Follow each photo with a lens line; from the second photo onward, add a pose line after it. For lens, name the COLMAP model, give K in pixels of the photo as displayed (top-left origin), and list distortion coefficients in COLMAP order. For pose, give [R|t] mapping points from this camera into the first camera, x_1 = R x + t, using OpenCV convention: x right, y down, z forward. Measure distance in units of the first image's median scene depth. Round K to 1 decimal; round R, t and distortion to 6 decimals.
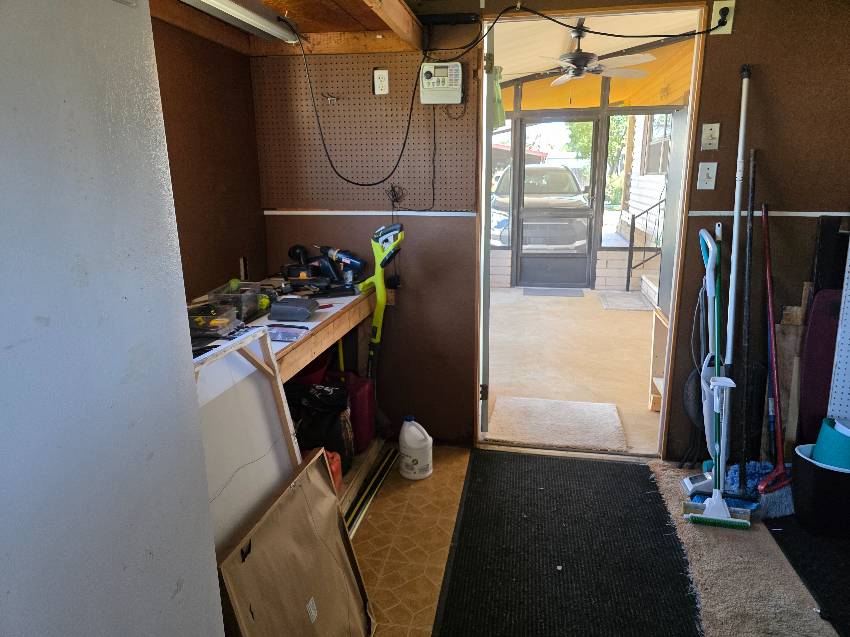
lens RADIAL K [[564.2, 0, 426.2], [0, 564.2, 314.0], [0, 0, 1]] dist [0.051951, -0.054898]
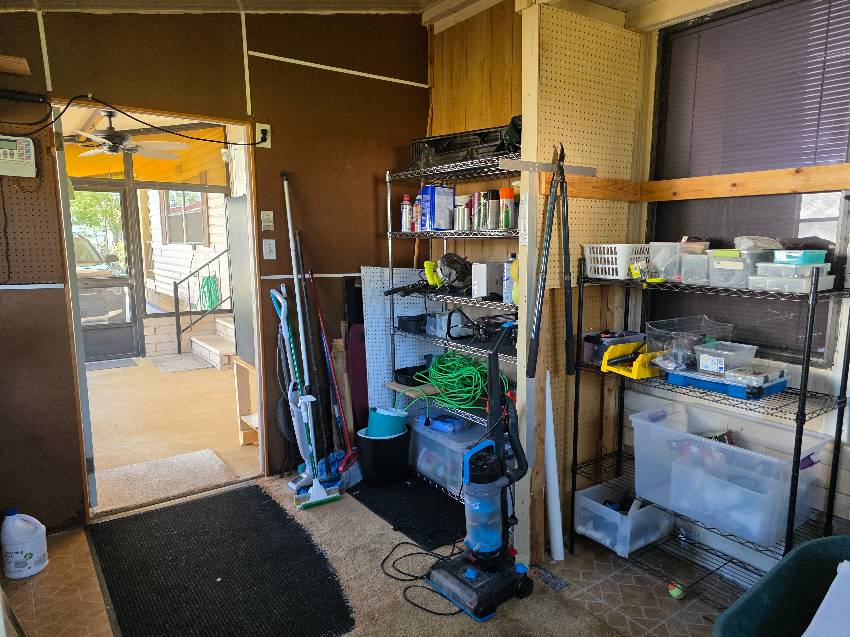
lens RADIAL K [[564.2, 0, 426.2], [0, 564.2, 314.0], [0, 0, 1]] dist [0.051951, -0.054898]
pose [[0.693114, -0.082629, 0.716076, -0.212608], [0.164460, 0.985334, -0.045487, 0.026410], [-0.701816, 0.149293, 0.696538, -0.154954]]
